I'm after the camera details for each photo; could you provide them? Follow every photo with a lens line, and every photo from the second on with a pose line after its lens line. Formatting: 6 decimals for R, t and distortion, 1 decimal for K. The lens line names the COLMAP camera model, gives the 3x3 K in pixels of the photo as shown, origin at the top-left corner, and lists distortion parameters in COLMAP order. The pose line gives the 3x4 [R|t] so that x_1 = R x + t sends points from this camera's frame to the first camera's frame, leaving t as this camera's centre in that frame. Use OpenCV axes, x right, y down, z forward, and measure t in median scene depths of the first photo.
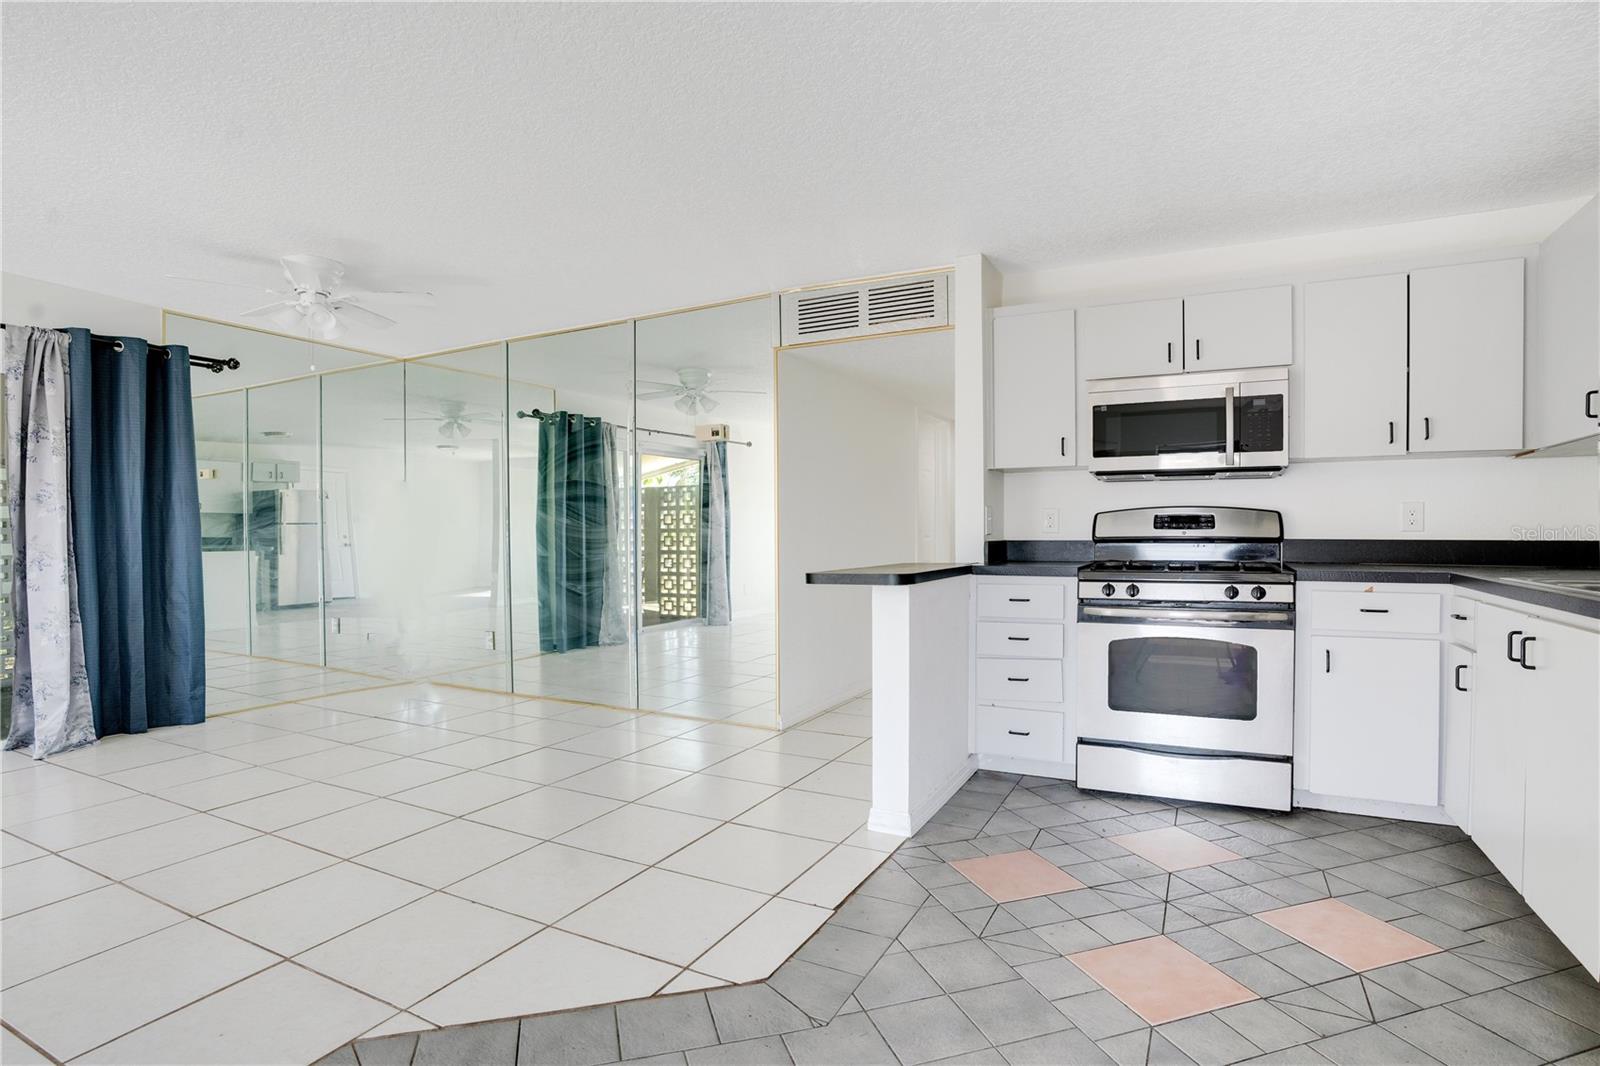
lens RADIAL K [[773.2, 0, 814.0], [0, 773.2, 541.7], [0, 0, 1]] dist [-0.067202, 0.024482]
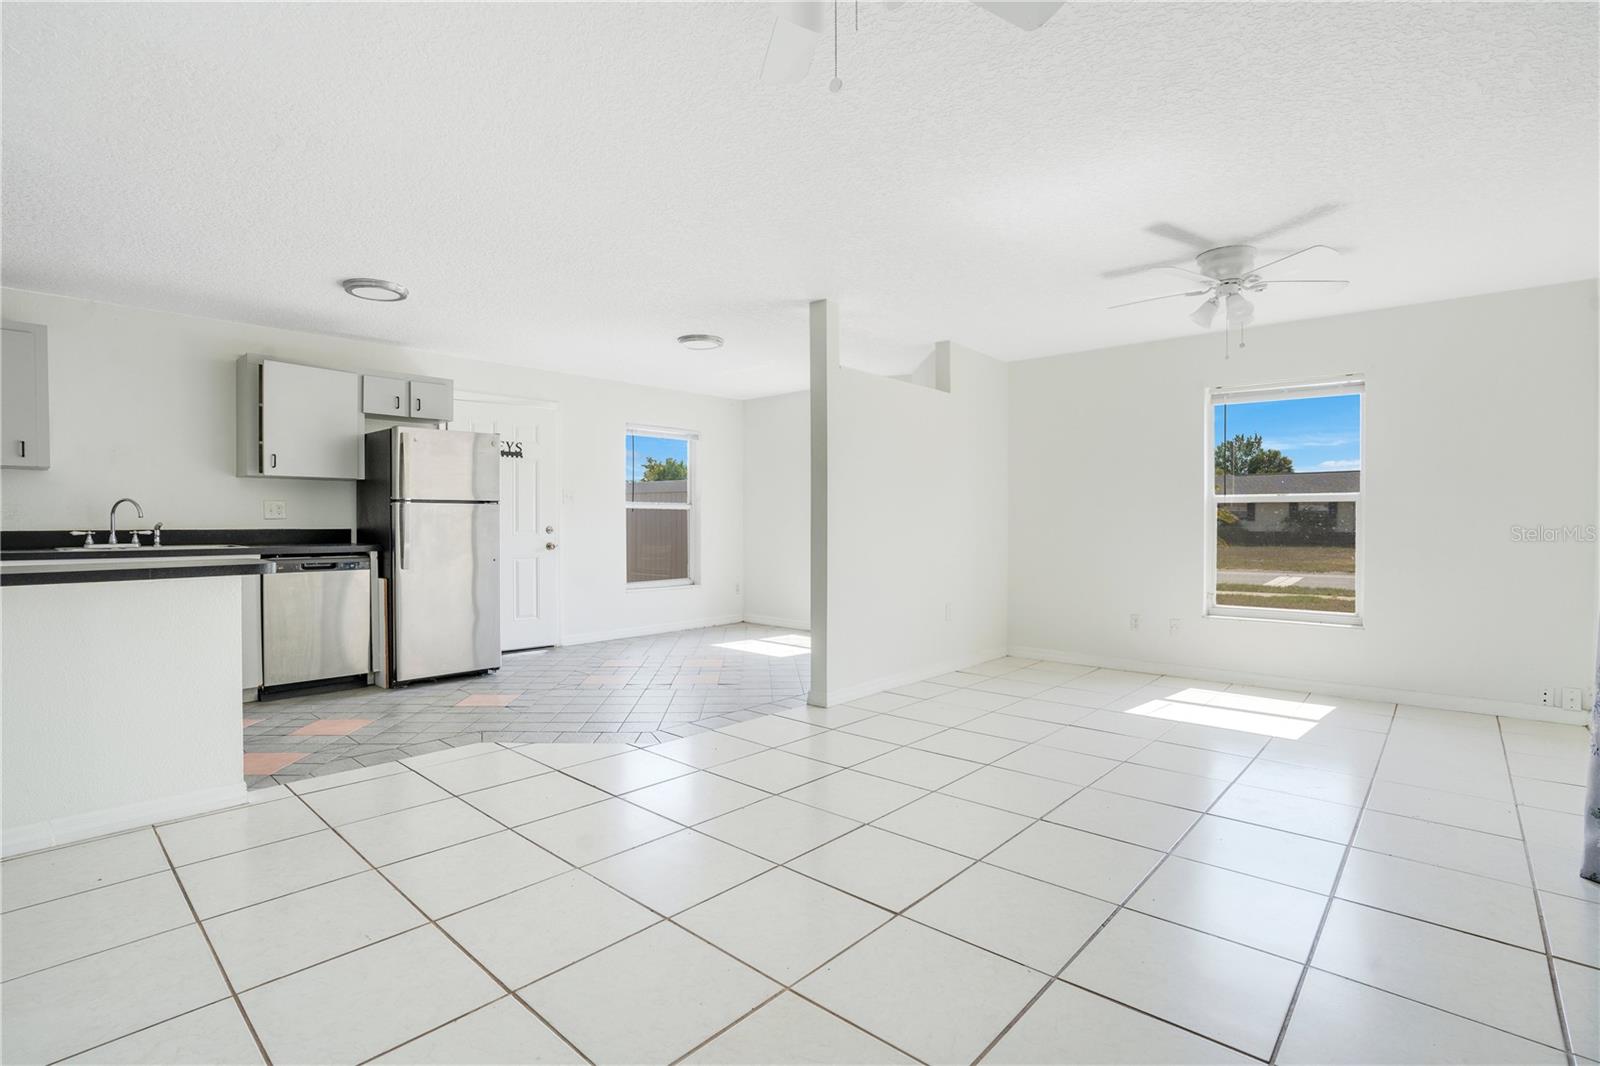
lens RADIAL K [[766.5, 0, 790.8], [0, 766.5, 535.9], [0, 0, 1]] dist [-0.060169, 0.024433]
pose [[-0.954735, -0.004471, 0.297423, -0.814316], [0.006015, 0.999392, 0.034333, -0.024454], [-0.297395, 0.034568, -0.954128, 1.488849]]
